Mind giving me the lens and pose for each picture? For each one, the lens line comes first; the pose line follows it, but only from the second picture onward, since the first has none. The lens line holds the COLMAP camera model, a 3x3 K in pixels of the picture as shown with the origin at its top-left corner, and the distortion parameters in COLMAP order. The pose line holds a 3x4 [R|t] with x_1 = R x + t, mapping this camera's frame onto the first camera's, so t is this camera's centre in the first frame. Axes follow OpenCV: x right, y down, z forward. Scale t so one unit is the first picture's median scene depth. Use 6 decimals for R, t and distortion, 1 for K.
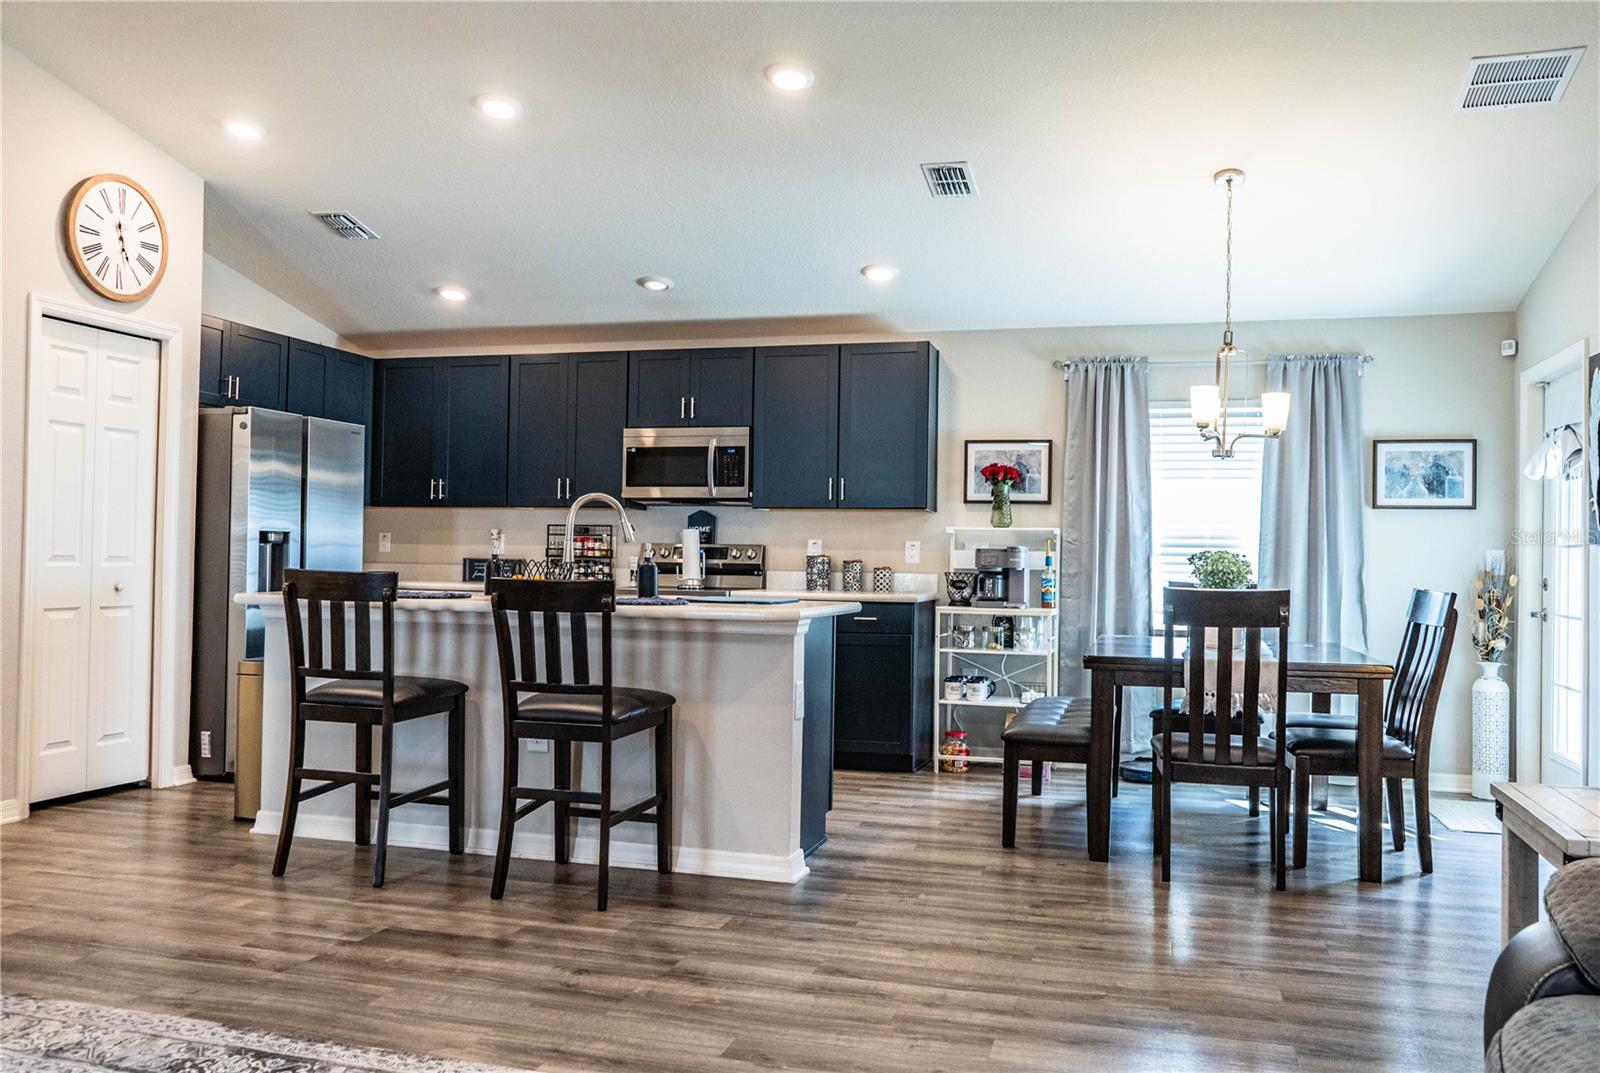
lens RADIAL K [[1288.6, 0, 797.3], [0, 1288.6, 531.6], [0, 0, 1]] dist [-0.010473, 0.010003]
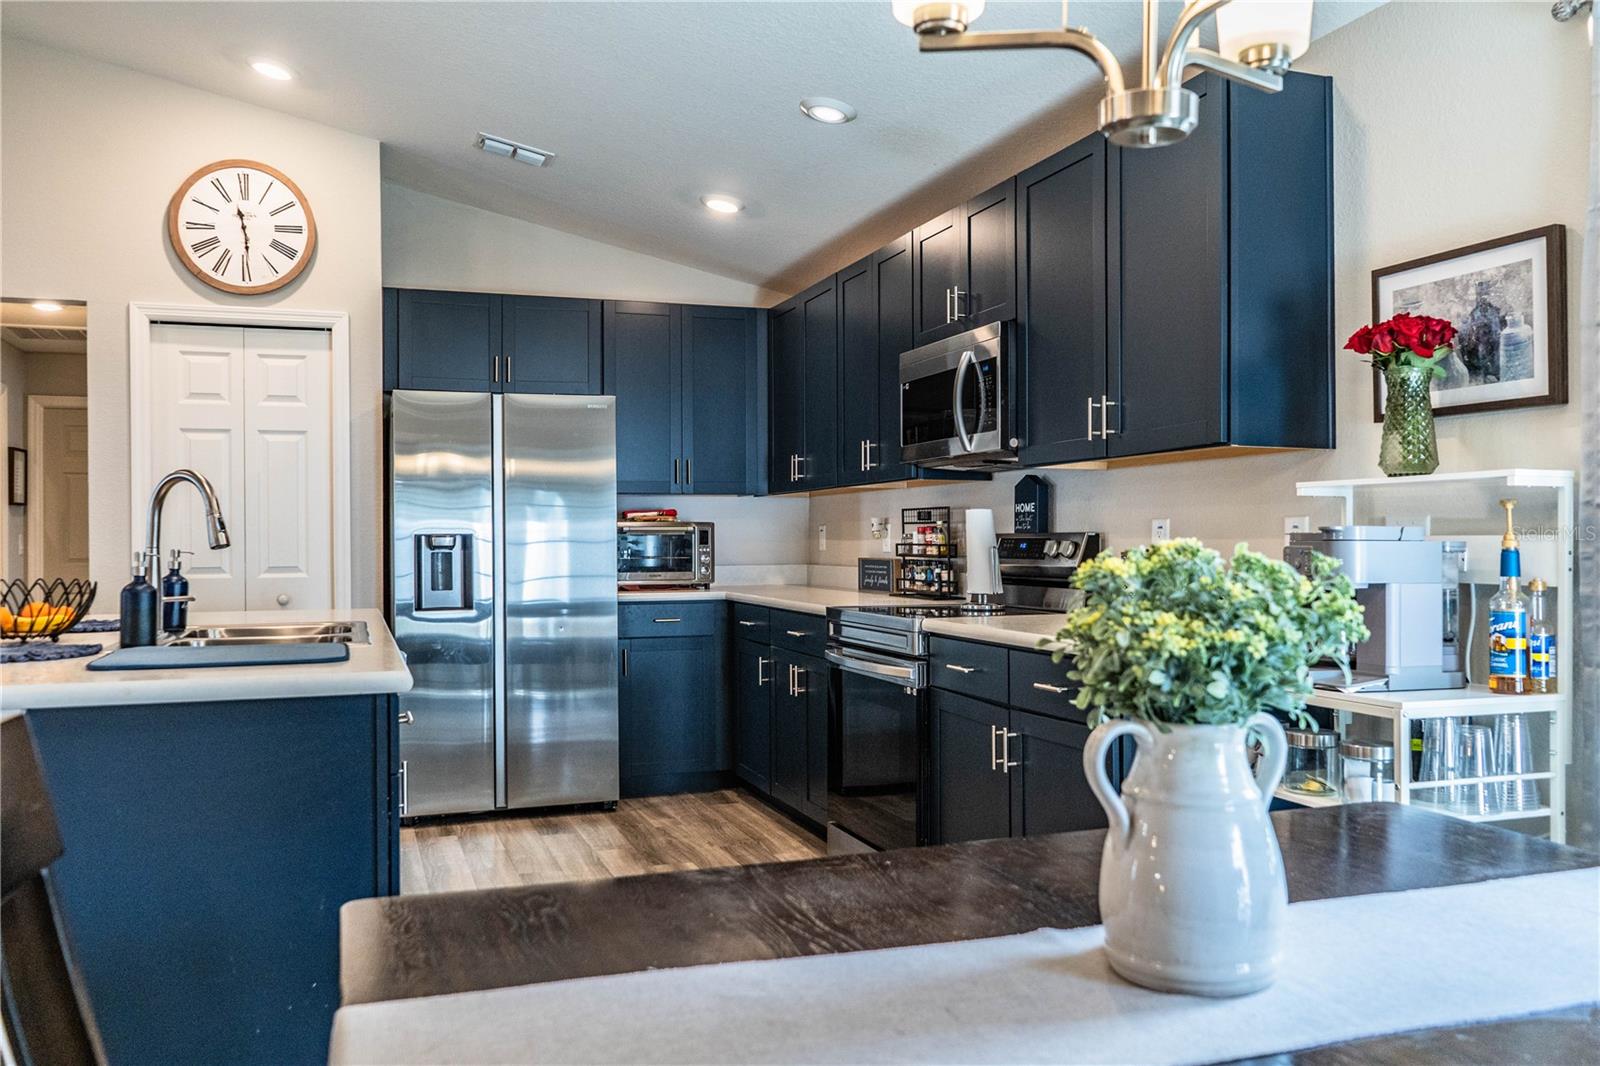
lens RADIAL K [[1278.3, 0, 802.2], [0, 1278.3, 531.3], [0, 0, 1]] dist [-0.019409, 0.014345]
pose [[0.583674, -0.024200, -0.811627, 0.388393], [0.033742, 0.999415, -0.005534, 0.010014], [0.811287, -0.024156, 0.584149, 0.666371]]
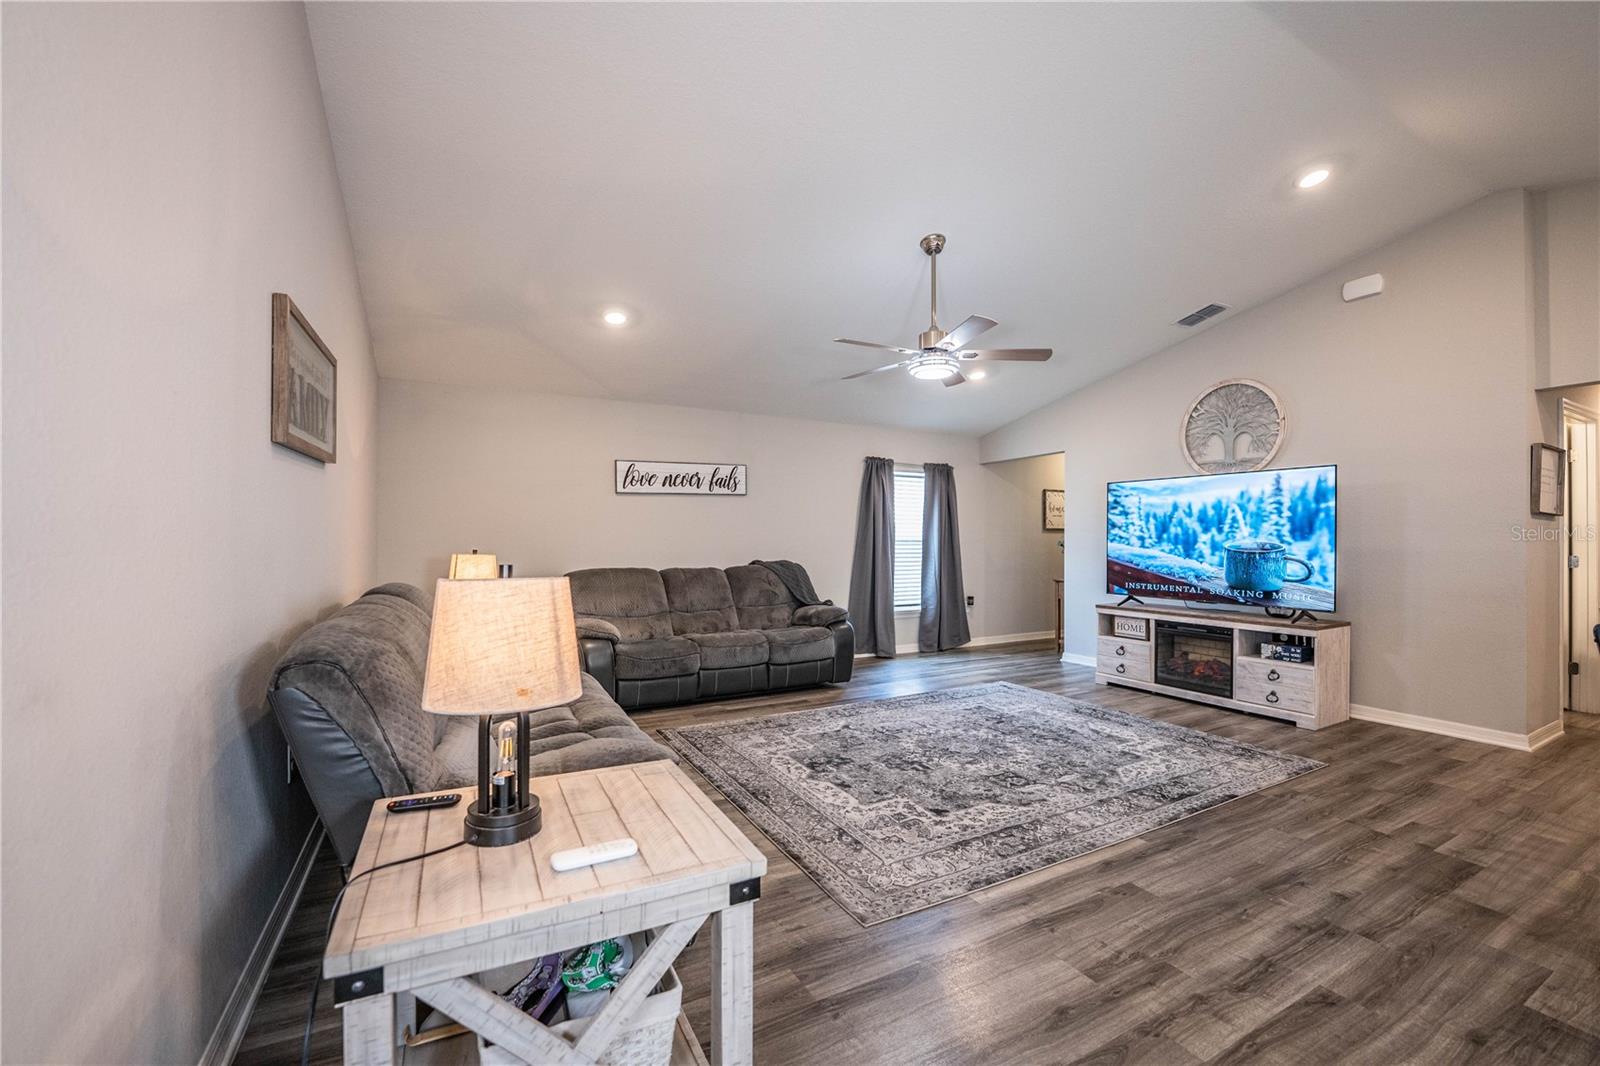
lens RADIAL K [[652.0, 0, 799.8], [0, 652.0, 537.4], [0, 0, 1]] dist [-0.026980, 0.001890]
pose [[-0.713347, -0.020516, -0.700511, 0.349563], [0.000320, 0.999562, -0.029599, 0.000136], [0.700811, -0.021339, -0.713028, 0.560981]]
